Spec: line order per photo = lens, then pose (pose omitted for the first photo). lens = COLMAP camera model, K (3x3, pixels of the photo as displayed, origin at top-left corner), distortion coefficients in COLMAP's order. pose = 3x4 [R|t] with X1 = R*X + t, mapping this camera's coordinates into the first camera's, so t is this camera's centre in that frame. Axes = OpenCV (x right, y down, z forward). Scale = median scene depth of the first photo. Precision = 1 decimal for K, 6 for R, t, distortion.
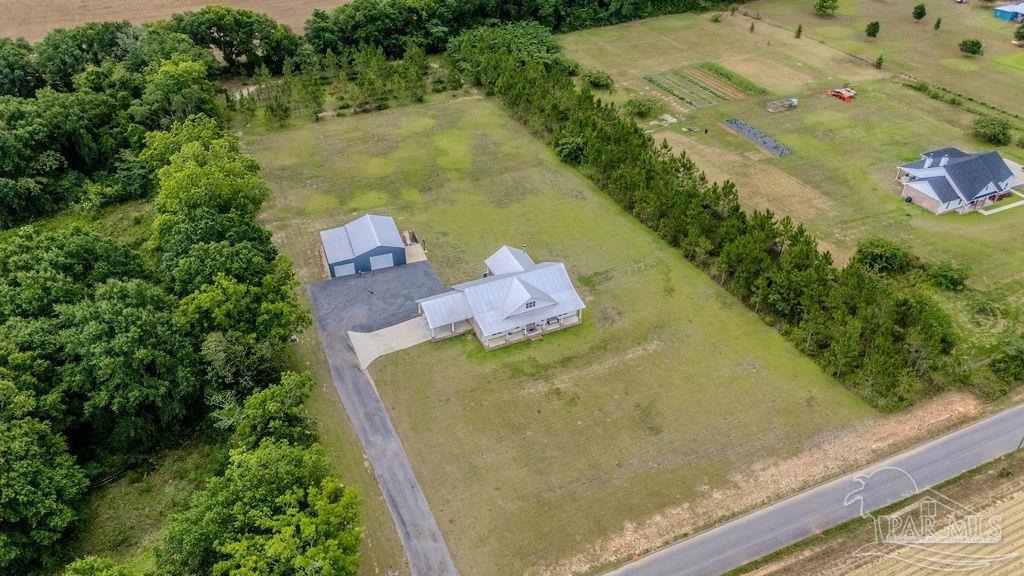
lens RADIAL K [[762.1, 0, 523.2], [0, 762.1, 288.9], [0, 0, 1]] dist [0.056996, -0.043690]
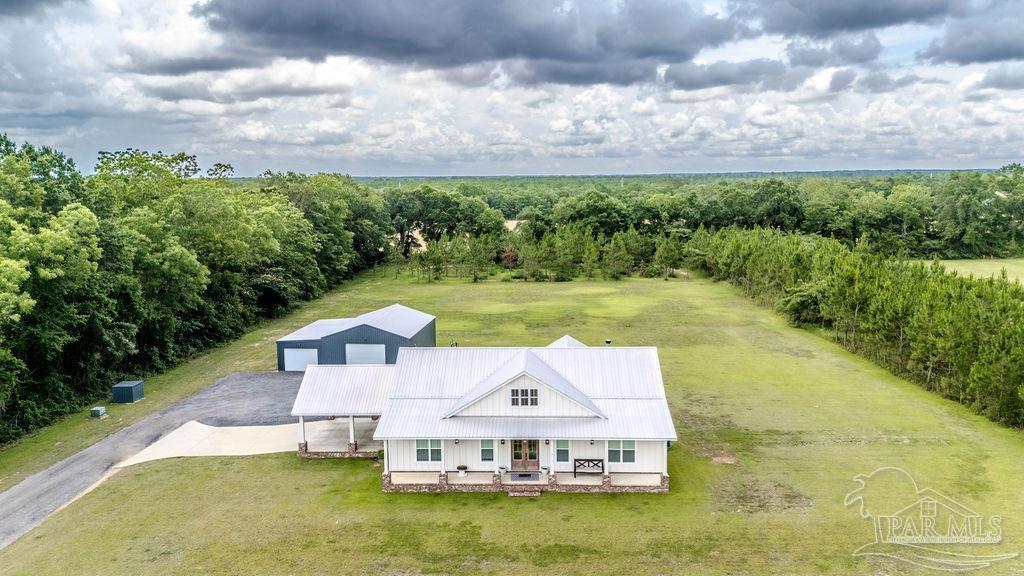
lens RADIAL K [[762.1, 0, 511.7], [0, 762.1, 284.7], [0, 0, 1]] dist [0.056996, -0.043690]
pose [[0.891366, 0.057764, -0.449589, 0.146492], [-0.259191, 0.878652, -0.400987, 0.106947], [0.371870, 0.473956, 0.798172, 0.560867]]
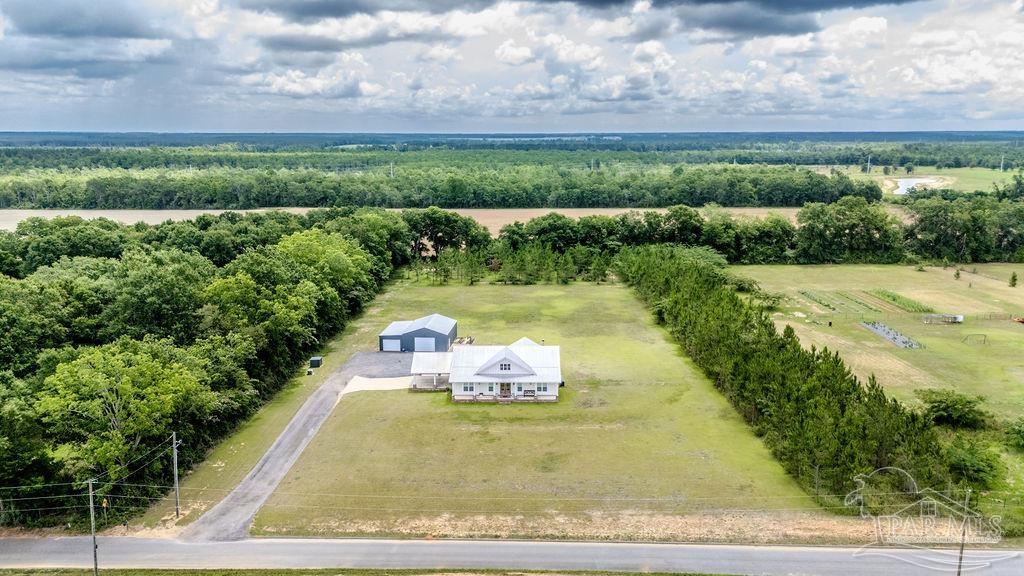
lens RADIAL K [[762.1, 0, 515.0], [0, 762.1, 286.8], [0, 0, 1]] dist [0.056996, -0.043690]
pose [[0.904857, 0.088308, -0.416455, 0.363990], [-0.251938, 0.899631, -0.356638, 0.237348], [0.343162, 0.427627, 0.836286, 0.099741]]
